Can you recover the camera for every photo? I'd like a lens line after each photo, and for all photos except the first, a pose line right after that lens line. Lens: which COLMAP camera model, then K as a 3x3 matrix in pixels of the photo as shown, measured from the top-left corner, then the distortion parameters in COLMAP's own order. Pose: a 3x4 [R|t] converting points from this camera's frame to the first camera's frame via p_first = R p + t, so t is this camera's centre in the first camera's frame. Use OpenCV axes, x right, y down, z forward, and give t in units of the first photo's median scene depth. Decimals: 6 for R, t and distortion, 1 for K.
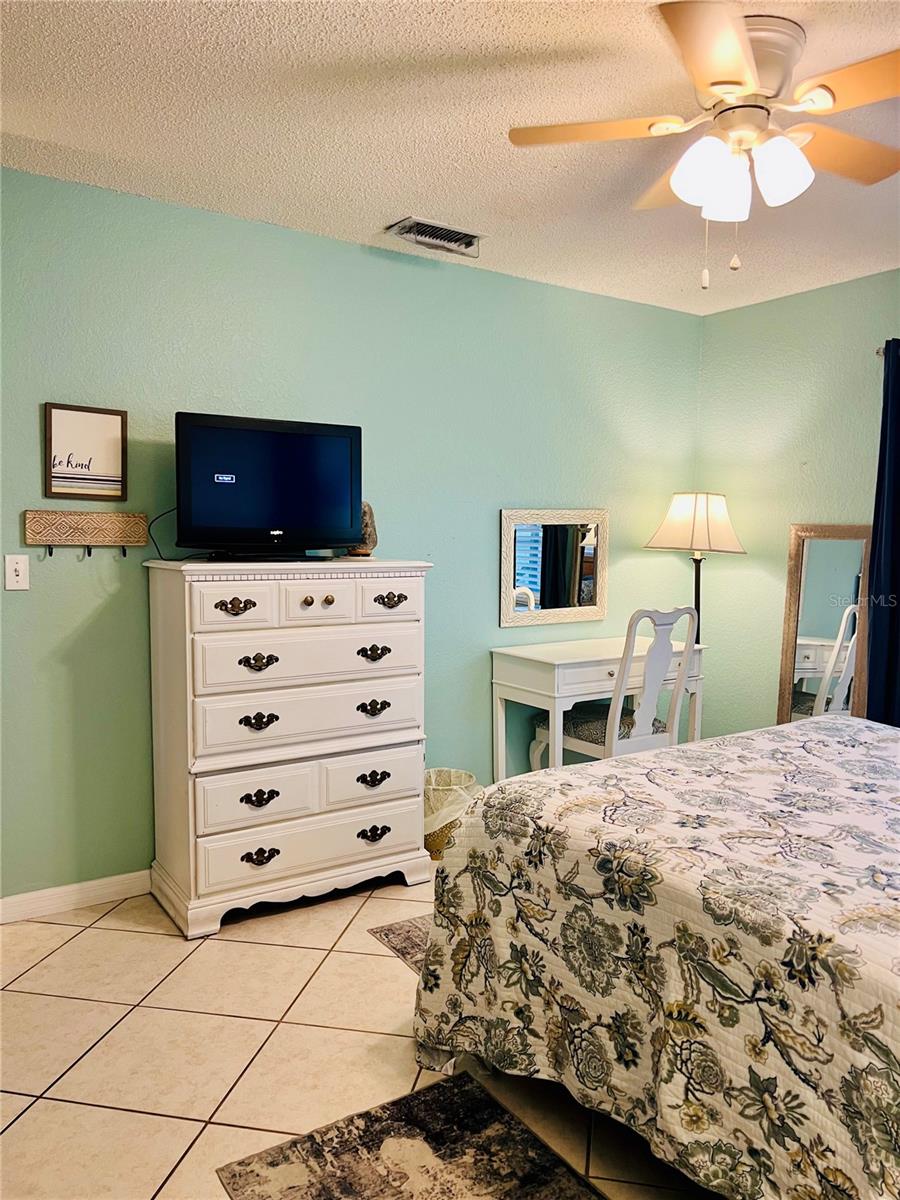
lens RADIAL K [[887.8, 0, 450.0], [0, 887.8, 600.0], [0, 0, 1]] dist [-0.002526, -0.005742]
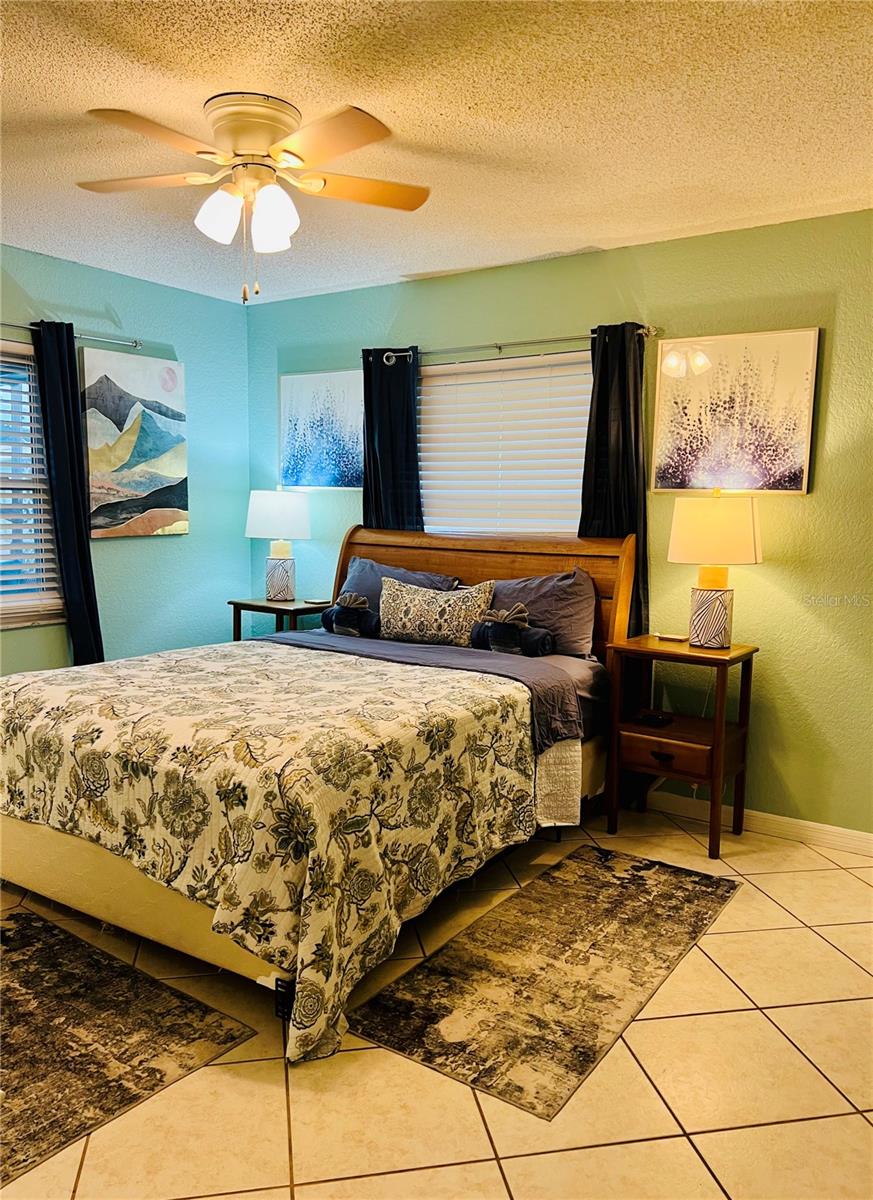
lens RADIAL K [[894.1, 0, 436.5], [0, 894.1, 600.0], [0, 0, 1]] dist [-0.005123, -0.004280]
pose [[-0.363633, -0.124570, 0.923176, -1.122713], [0.063530, 0.985395, 0.157989, -0.149567], [-0.929374, 0.116099, -0.350408, 1.426300]]
